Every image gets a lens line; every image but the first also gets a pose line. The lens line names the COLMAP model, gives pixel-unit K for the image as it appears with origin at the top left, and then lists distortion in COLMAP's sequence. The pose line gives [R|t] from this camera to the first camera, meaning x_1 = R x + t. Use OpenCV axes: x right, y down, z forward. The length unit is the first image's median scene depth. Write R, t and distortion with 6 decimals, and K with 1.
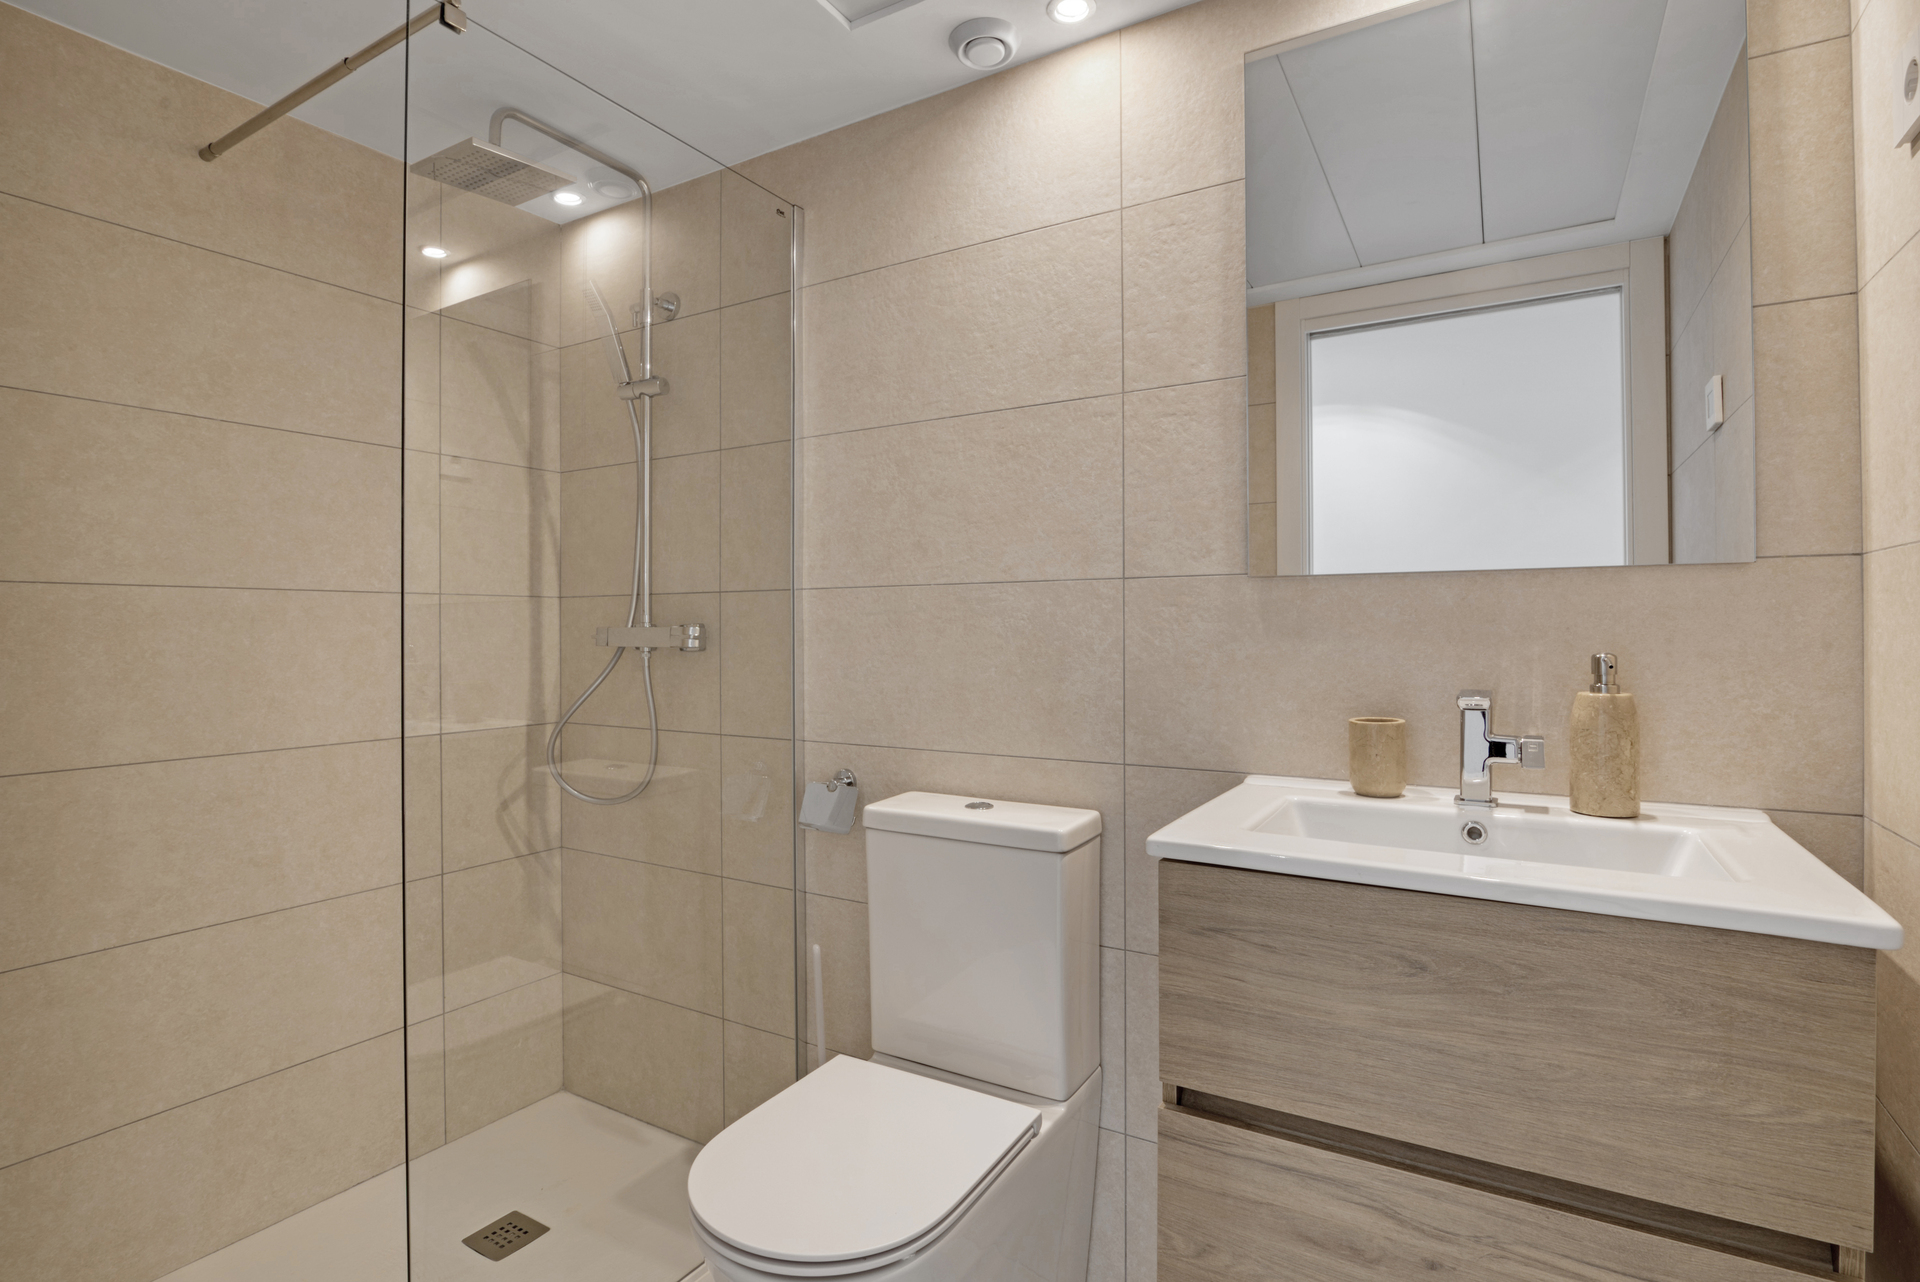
lens RADIAL K [[962.3, 0, 955.0], [0, 962.3, 632.3], [0, 0, 1]] dist [-0.016227, -0.000218]
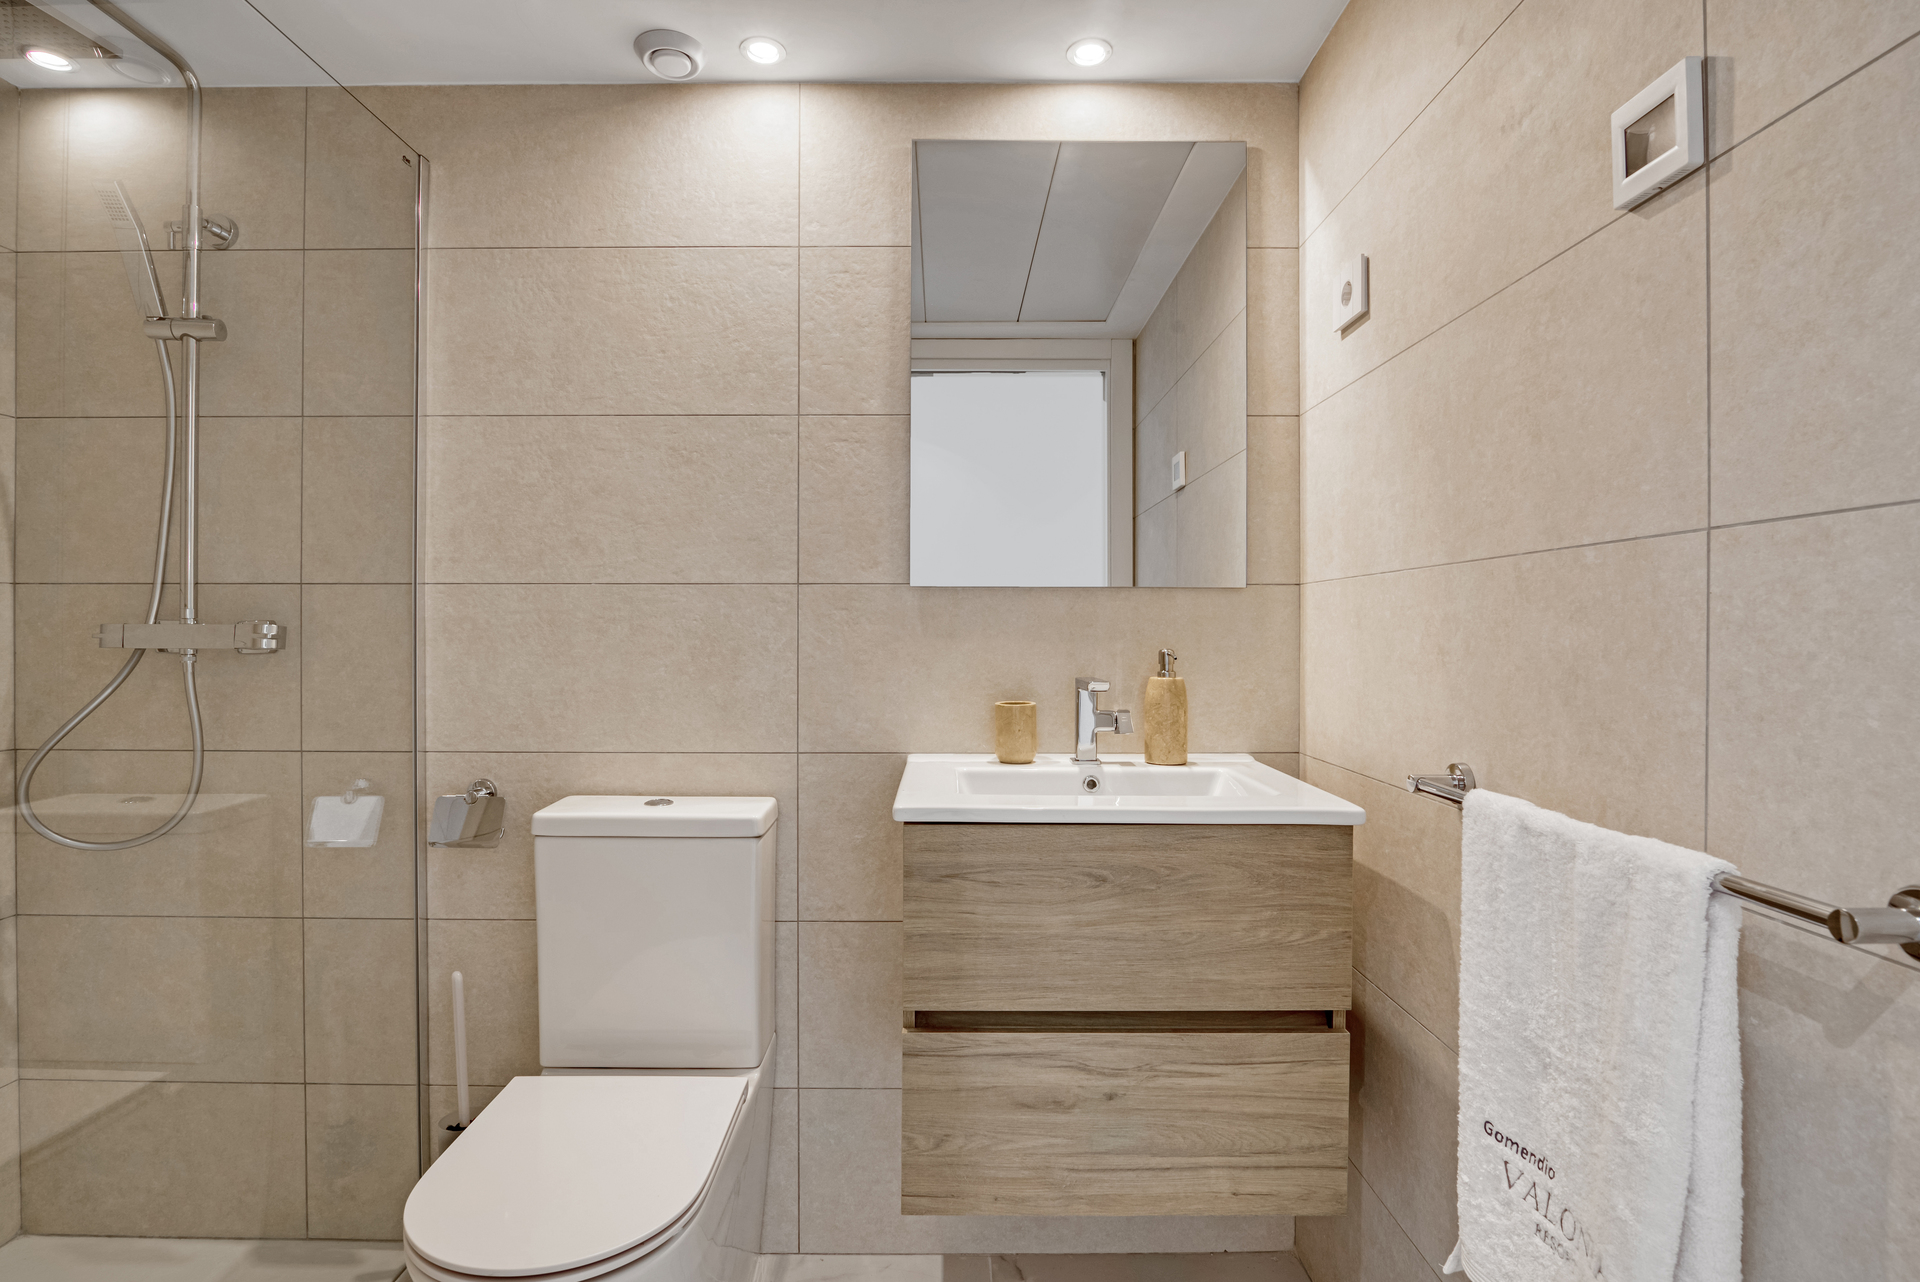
lens RADIAL K [[962.3, 0, 950.4], [0, 962.3, 641.3], [0, 0, 1]] dist [-0.016227, -0.000218]
pose [[0.849028, 0.000075, 0.528349, -0.253196], [-0.003749, 0.999976, 0.005883, 0.002430], [-0.528335, -0.006976, 0.849007, -0.025633]]
